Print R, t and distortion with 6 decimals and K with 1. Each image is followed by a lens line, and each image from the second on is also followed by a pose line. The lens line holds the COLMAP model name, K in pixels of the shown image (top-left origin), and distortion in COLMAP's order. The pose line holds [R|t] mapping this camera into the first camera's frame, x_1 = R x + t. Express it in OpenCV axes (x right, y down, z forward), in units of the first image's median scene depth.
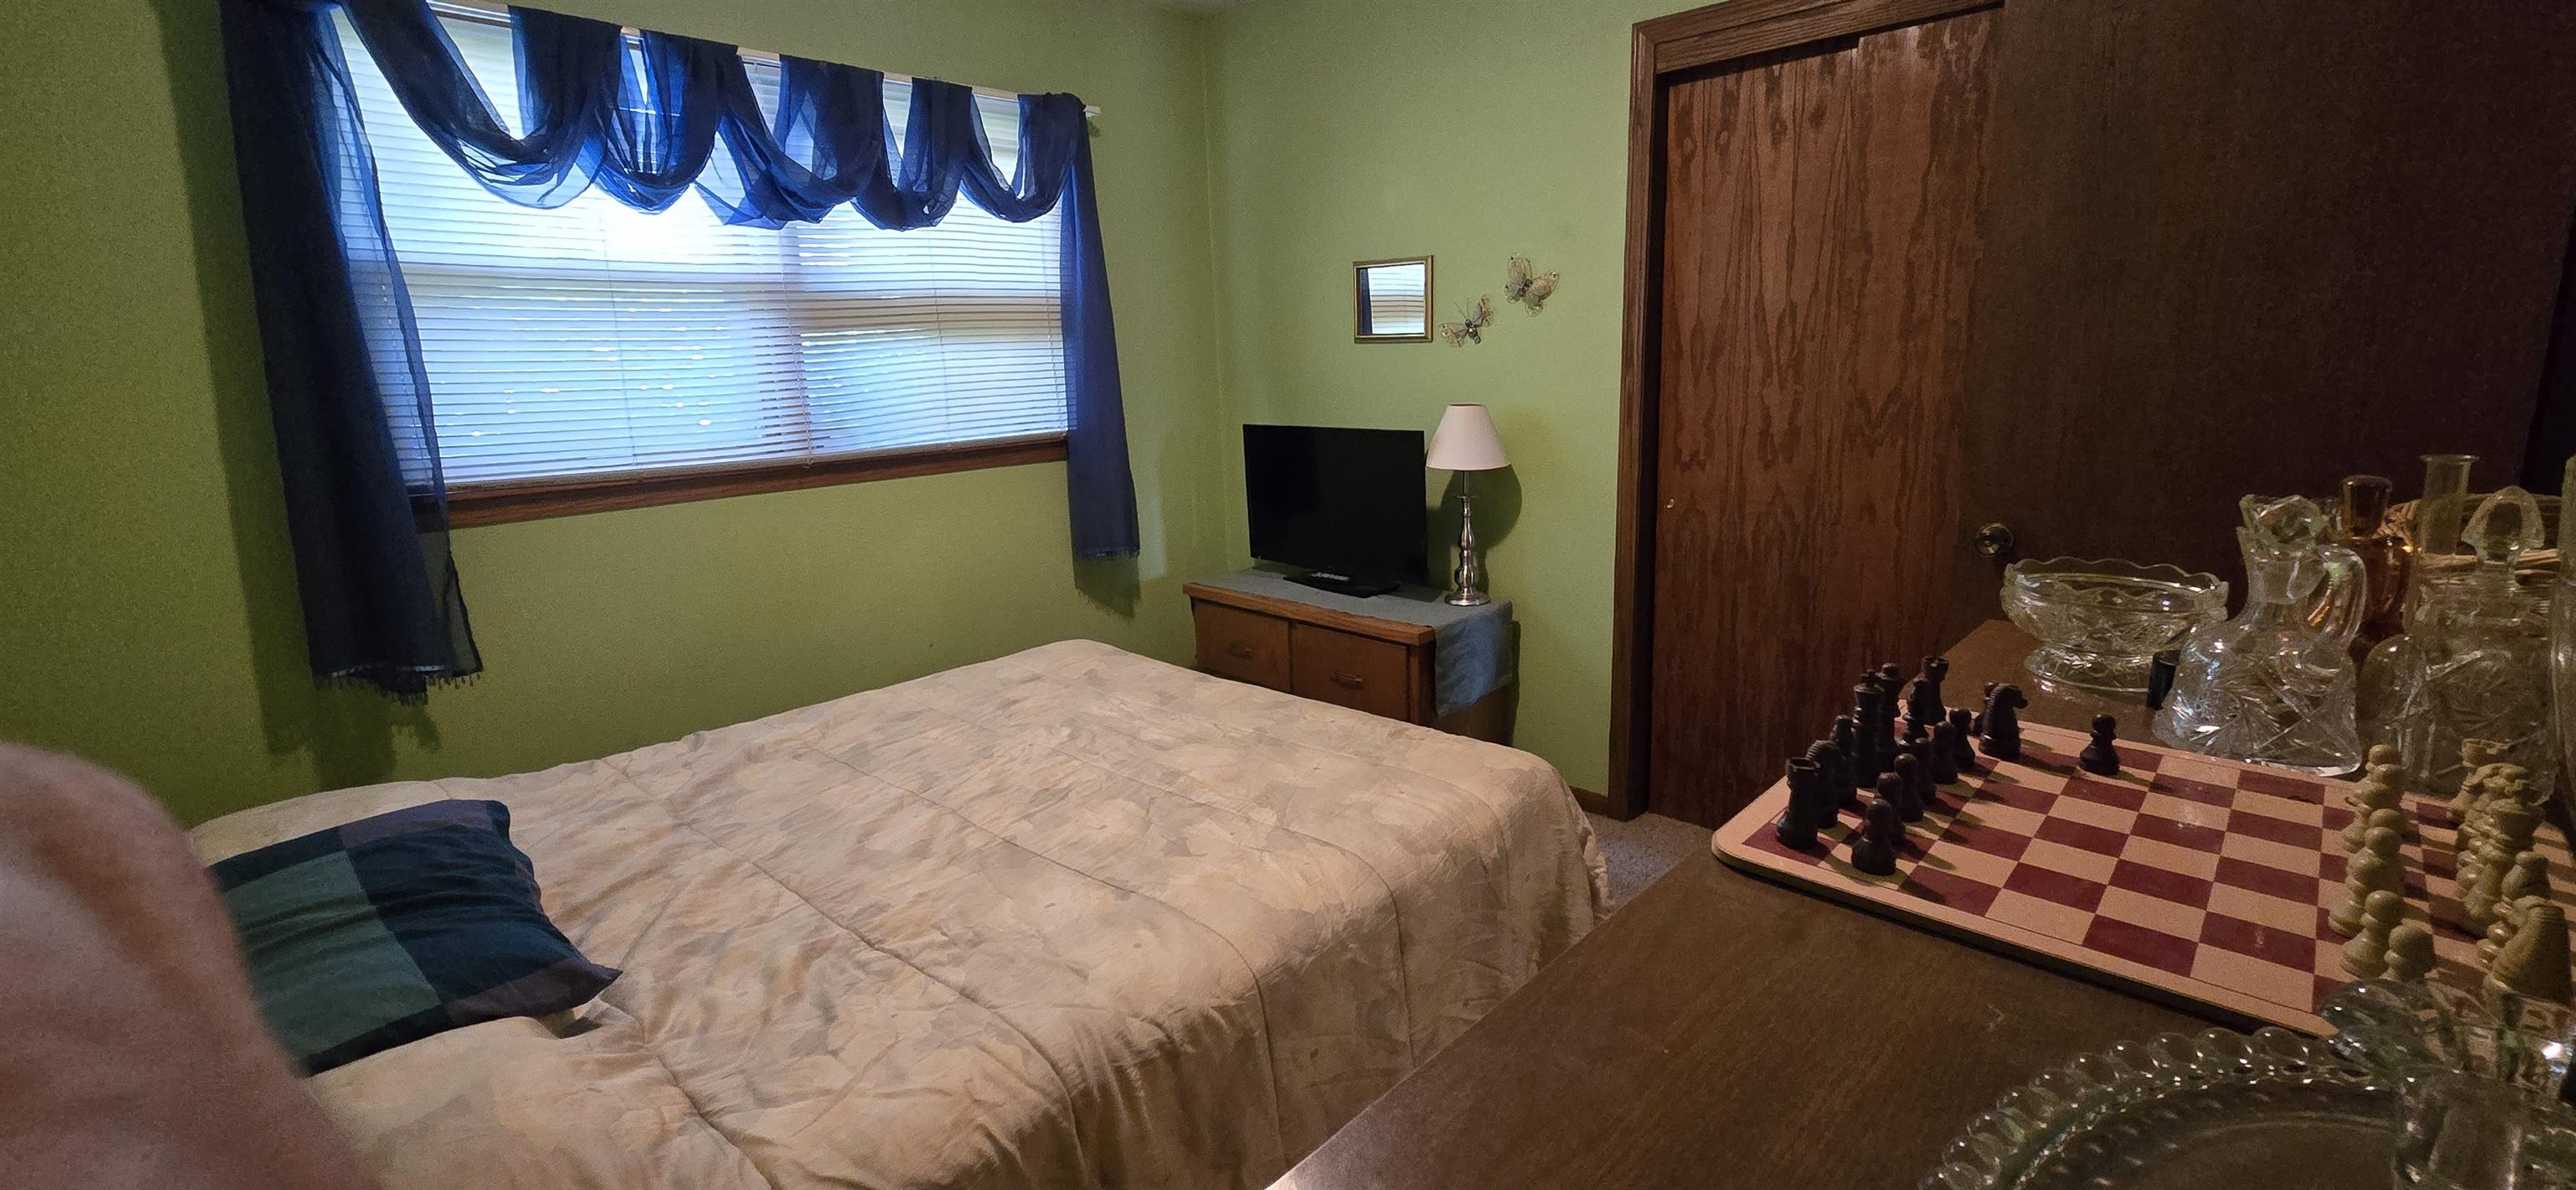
lens RADIAL K [[1051.4, 0, 1274.4], [0, 1051.4, 578.0], [0, 0, 1]] dist [-0.001673, 0.000436]
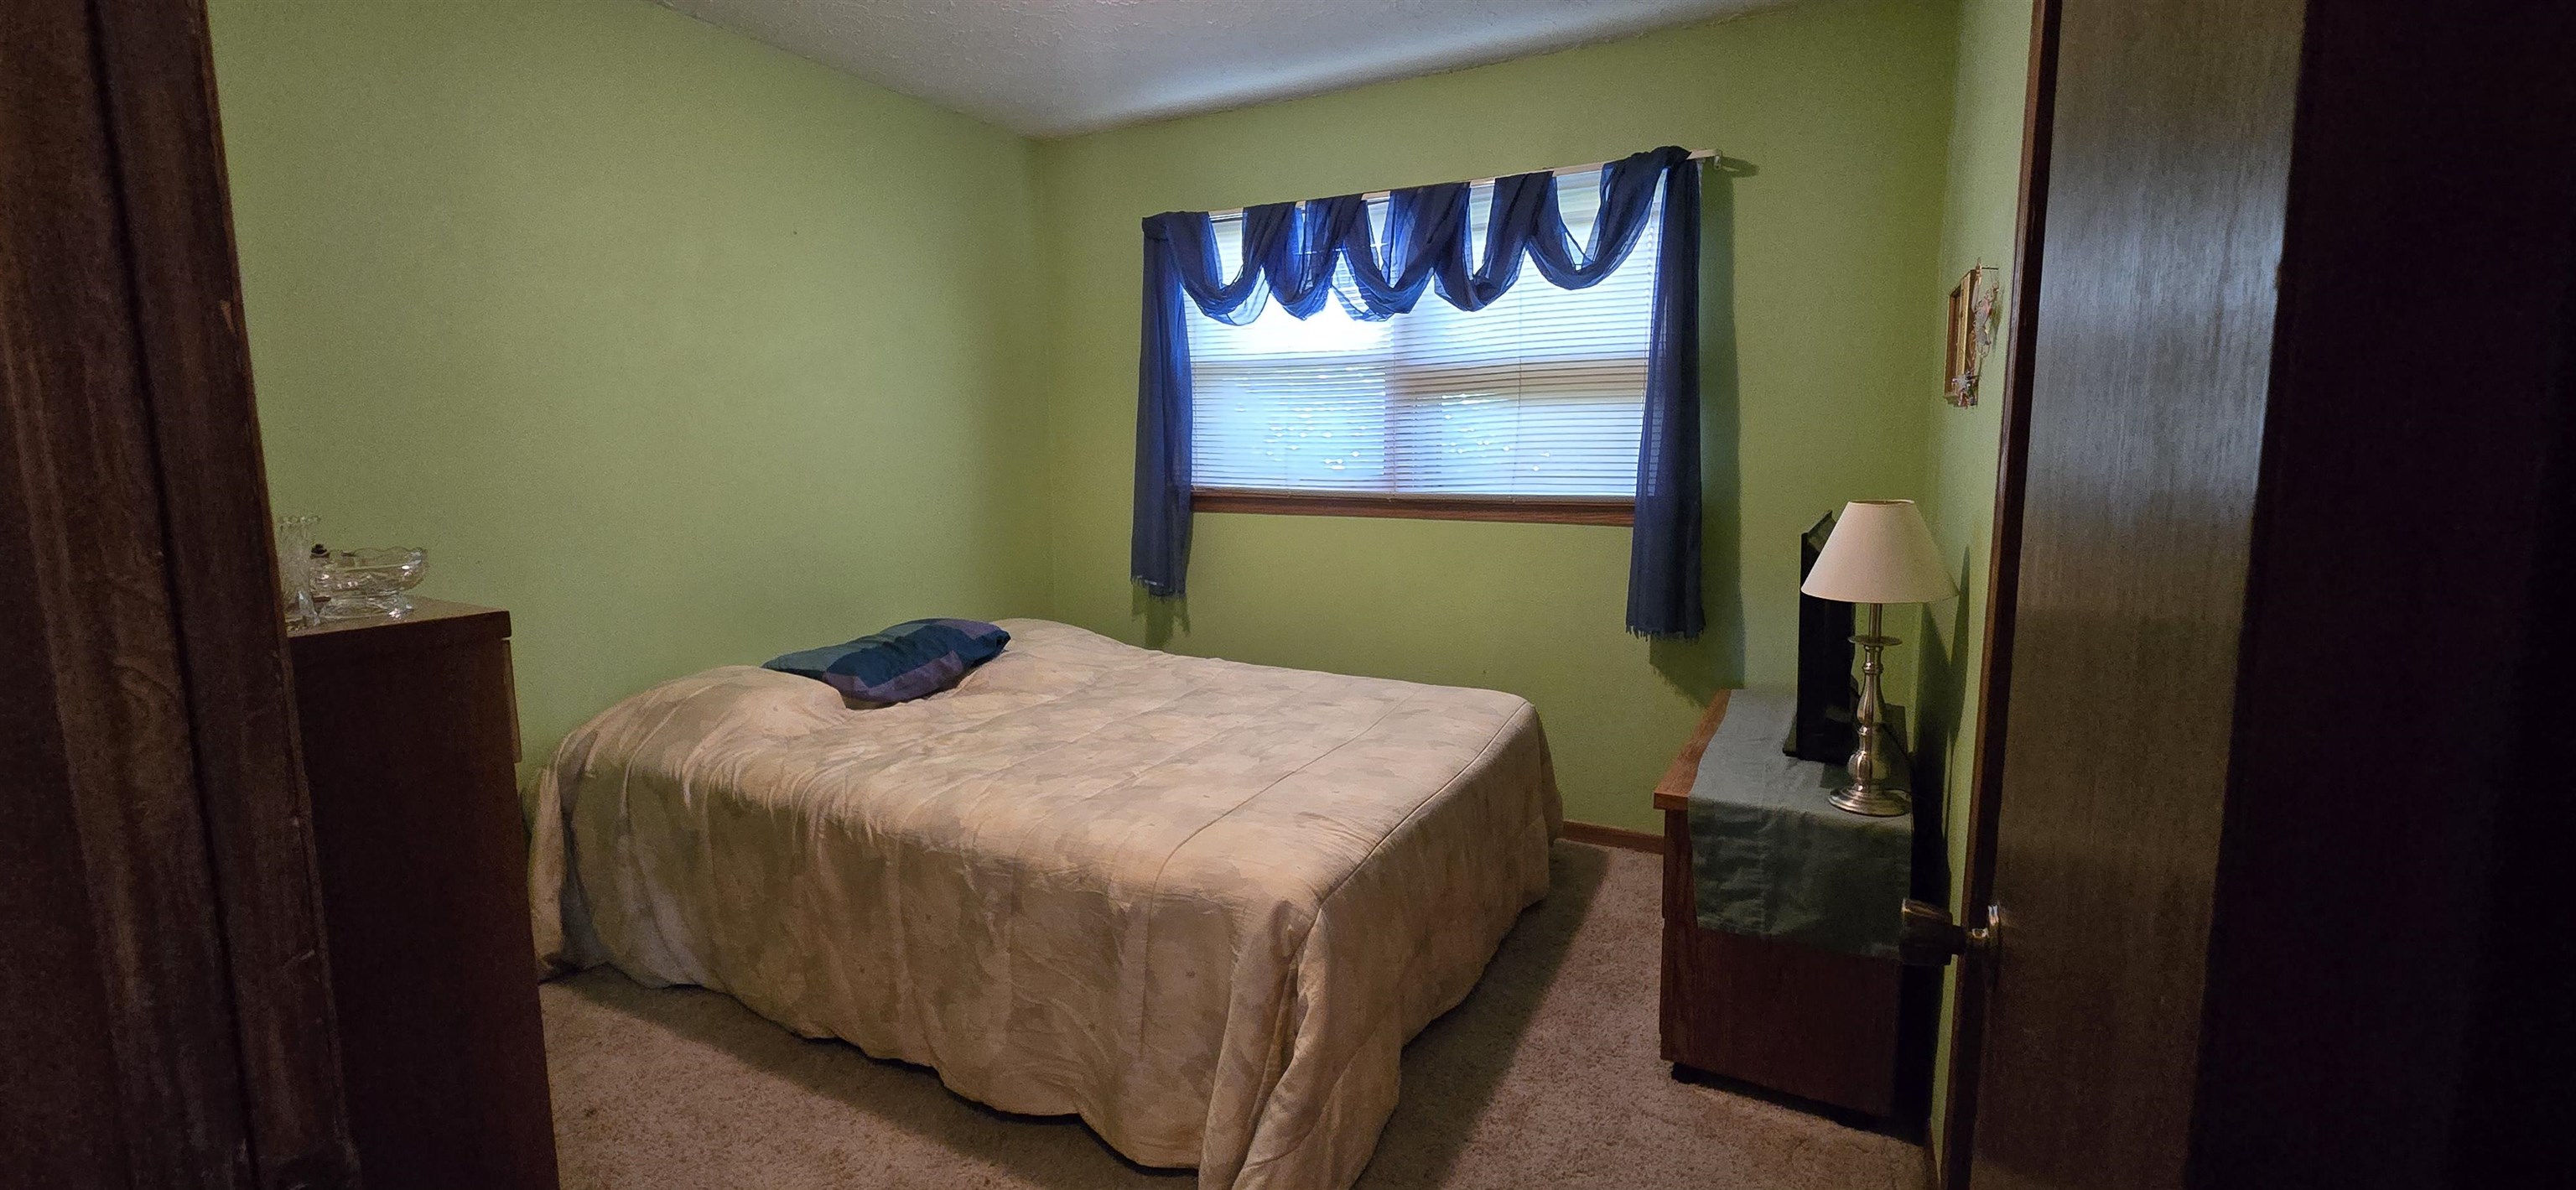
lens RADIAL K [[1051.4, 0, 1274.4], [0, 1051.4, 578.0], [0, 0, 1]] dist [-0.001673, 0.000436]
pose [[0.267192, 0.156439, -0.950860, 0.792193], [-0.205294, 0.973324, 0.102447, -0.123069], [0.941522, 0.167833, 0.292180, 0.534364]]
